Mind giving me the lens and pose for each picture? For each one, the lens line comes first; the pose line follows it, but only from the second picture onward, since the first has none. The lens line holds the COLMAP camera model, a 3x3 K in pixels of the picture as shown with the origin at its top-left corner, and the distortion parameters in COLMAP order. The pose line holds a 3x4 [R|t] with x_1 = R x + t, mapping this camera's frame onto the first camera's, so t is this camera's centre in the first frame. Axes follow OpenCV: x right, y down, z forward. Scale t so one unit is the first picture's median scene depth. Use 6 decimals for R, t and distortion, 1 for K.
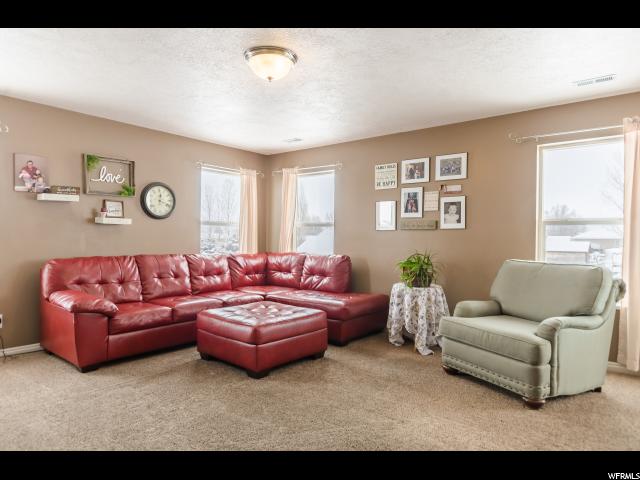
lens RADIAL K [[406.2, 0, 320.0], [0, 406.2, 240.0], [0, 0, 1]] dist [-0.000052, 0.000199]
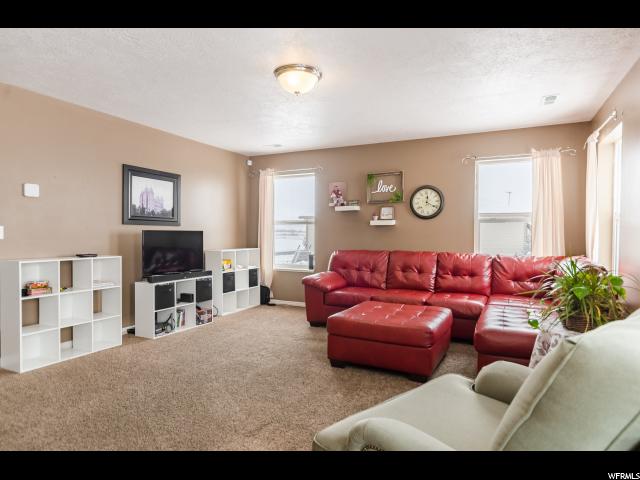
lens RADIAL K [[385.6, 0, 320.0], [0, 385.6, 240.0], [0, 0, 1]] dist [-0.000199, -0.000201]
pose [[0.215907, 0.004368, -0.976404, 0.593992], [-0.010318, 0.999944, 0.002192, 0.005608], [0.976359, 0.009601, 0.215940, 0.532790]]
